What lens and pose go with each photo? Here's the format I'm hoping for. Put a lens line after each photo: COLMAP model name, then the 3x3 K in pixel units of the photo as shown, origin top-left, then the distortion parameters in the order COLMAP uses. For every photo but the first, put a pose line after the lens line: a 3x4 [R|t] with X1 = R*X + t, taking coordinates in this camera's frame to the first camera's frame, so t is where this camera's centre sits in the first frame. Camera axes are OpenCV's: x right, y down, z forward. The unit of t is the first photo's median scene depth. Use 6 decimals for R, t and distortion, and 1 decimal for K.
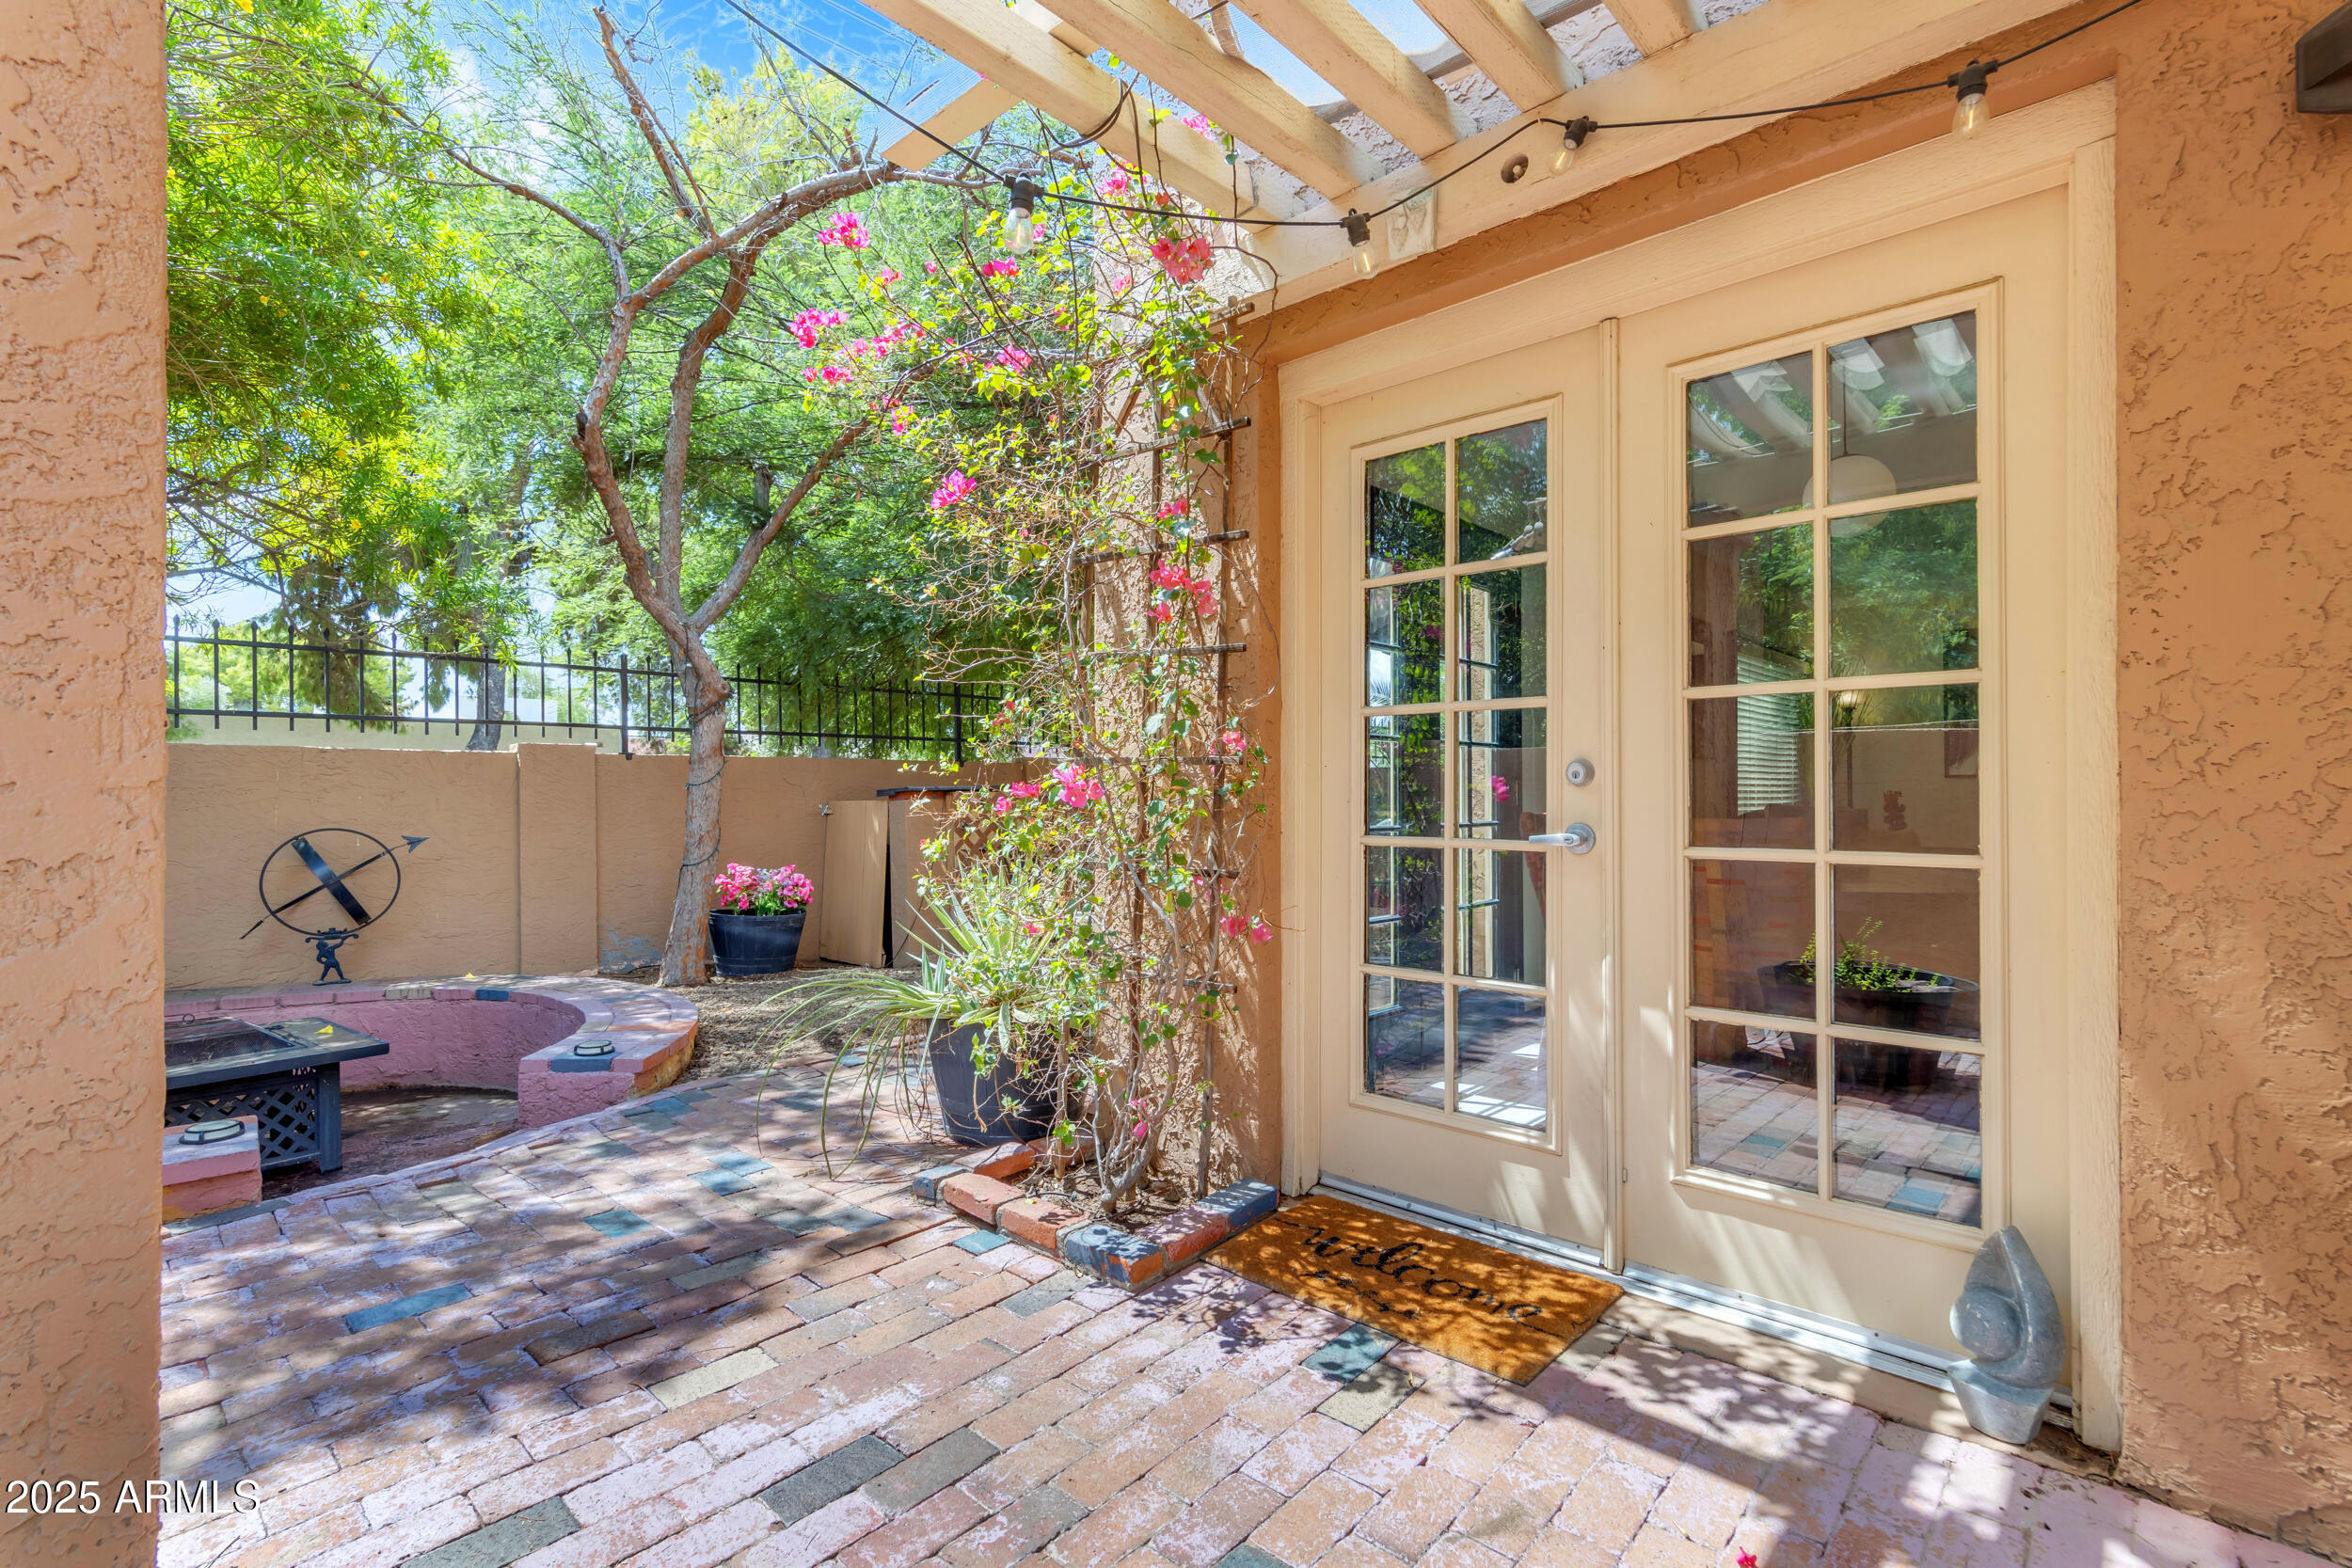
lens RADIAL K [[1083.5, 0, 1184.0], [0, 1083.5, 774.6], [0, 0, 1]] dist [-0.002244, -0.002013]
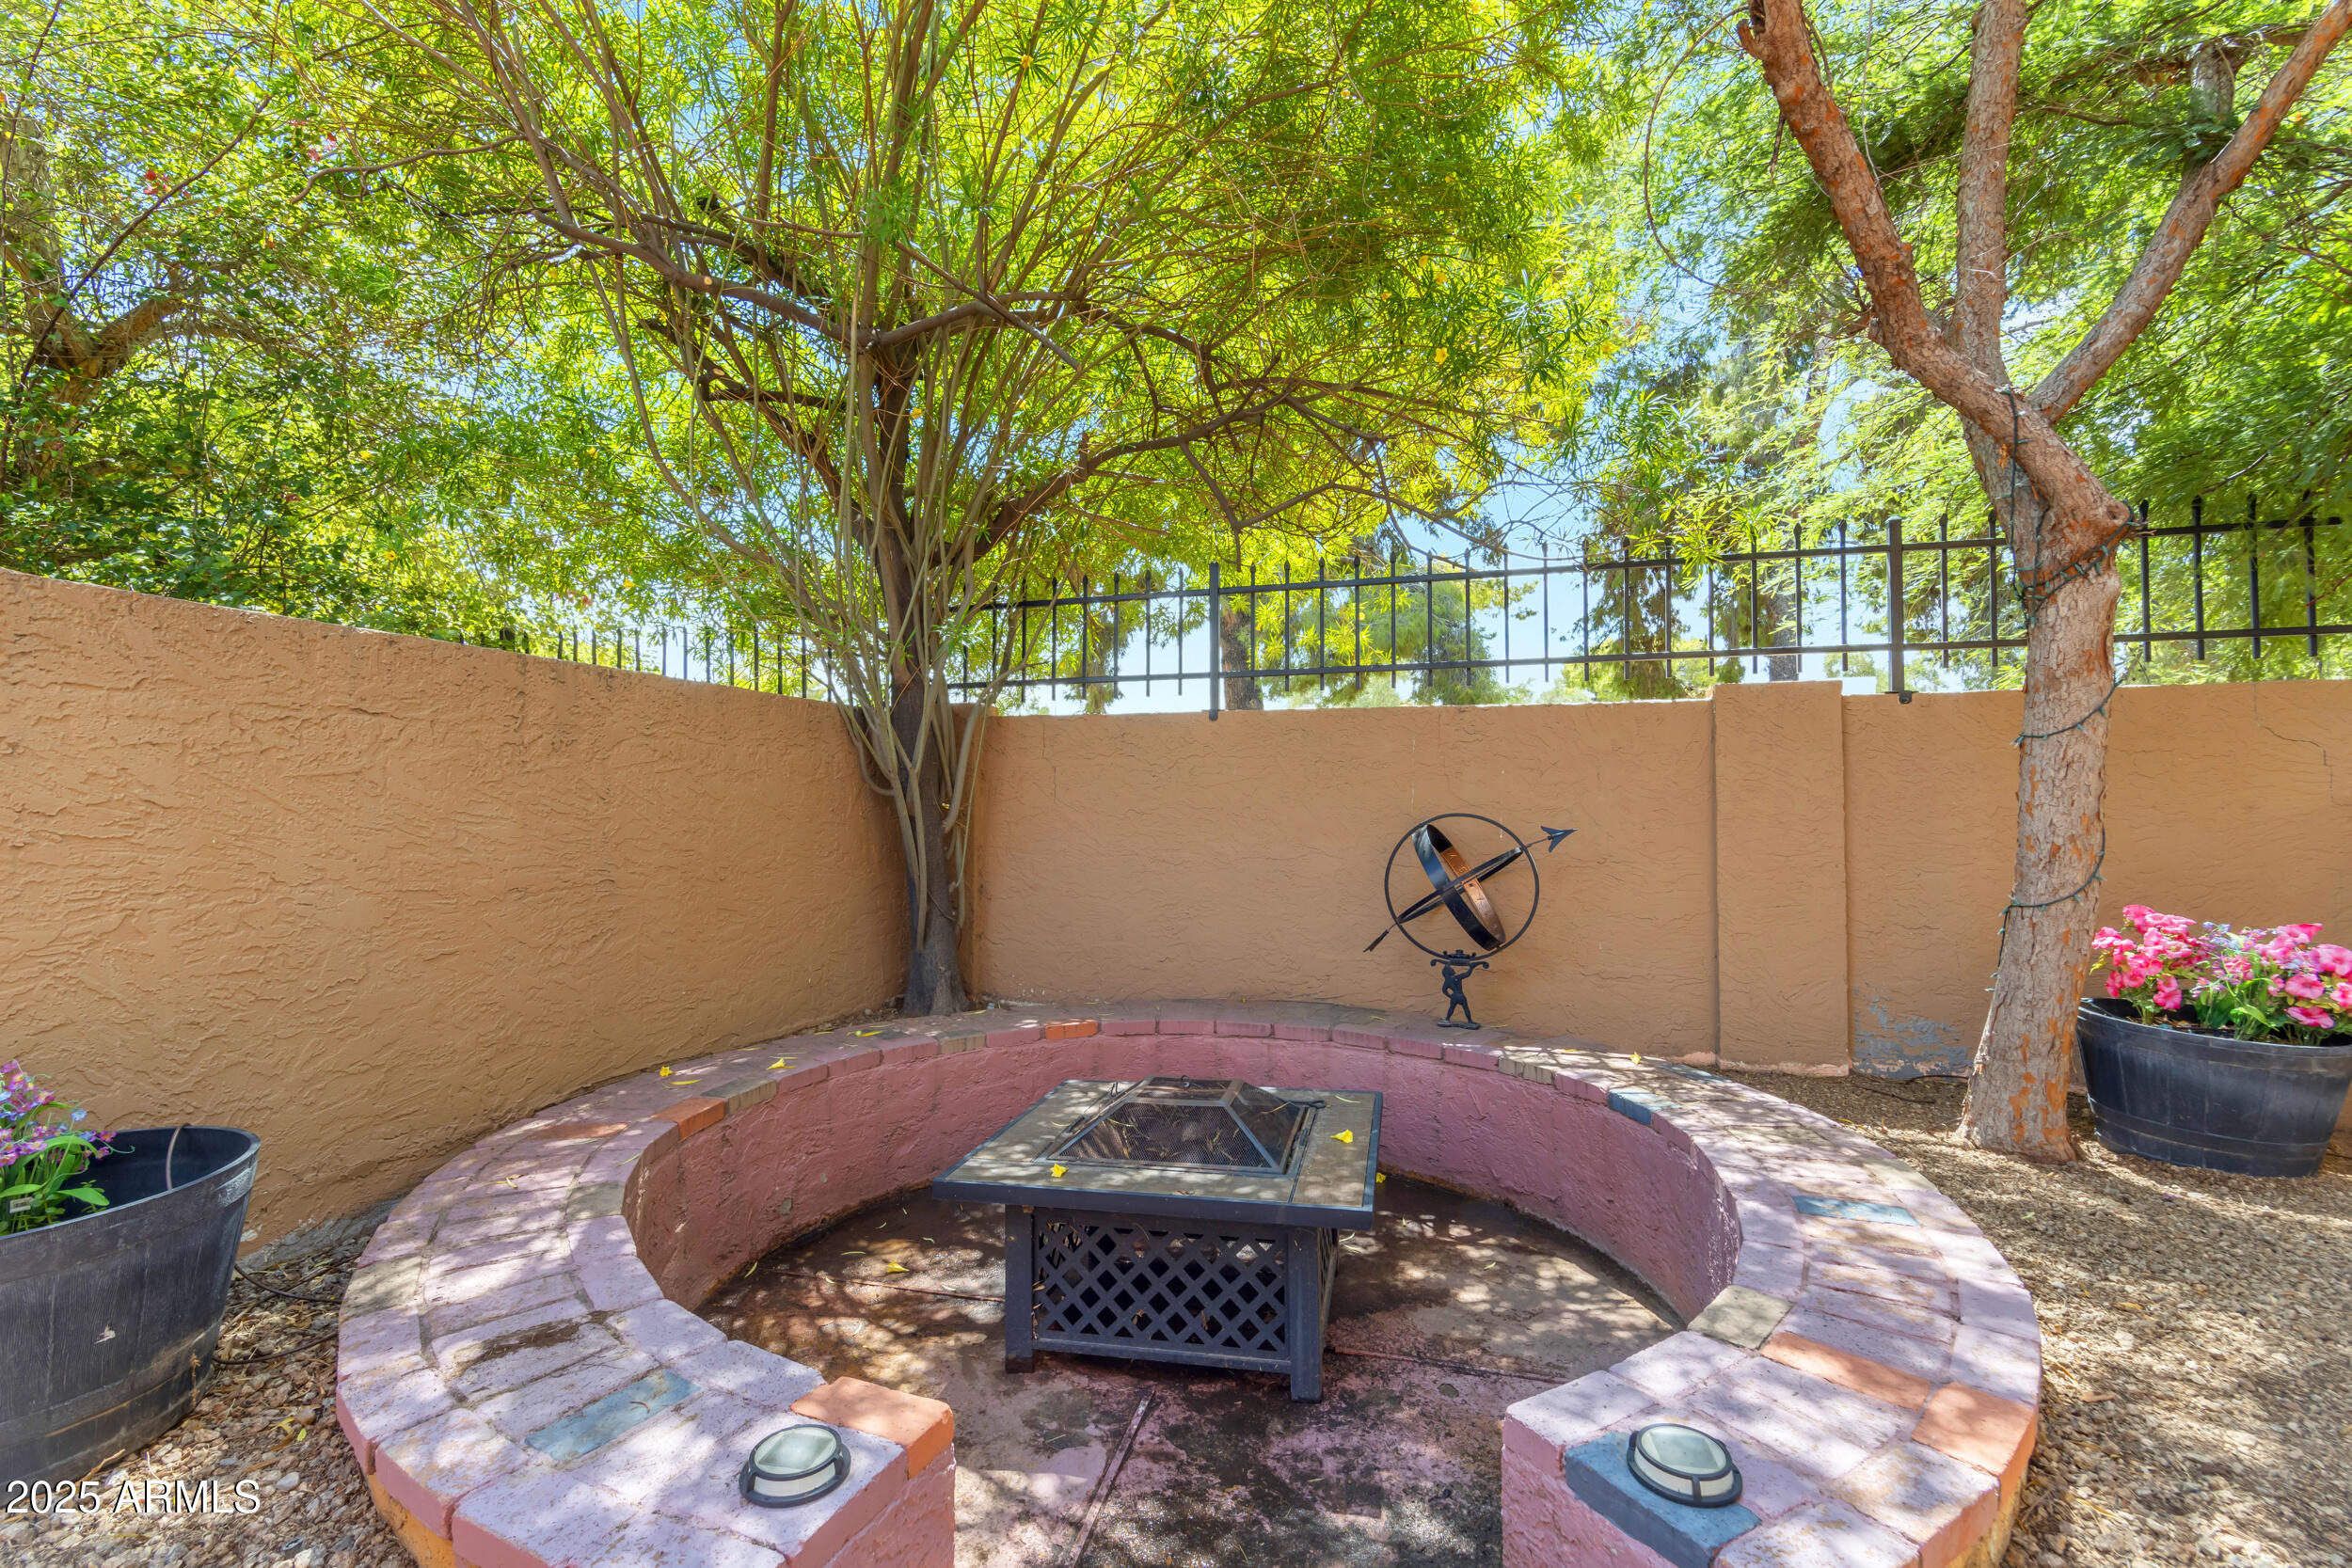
lens RADIAL K [[1083.5, 0, 1172.5], [0, 1083.5, 792.9], [0, 0, 1]] dist [-0.002244, -0.002013]
pose [[0.445112, 0.004833, -0.895462, -0.222376], [0.018660, 0.999718, 0.014671, 0.022279], [0.895281, -0.023239, 0.444896, 0.507336]]
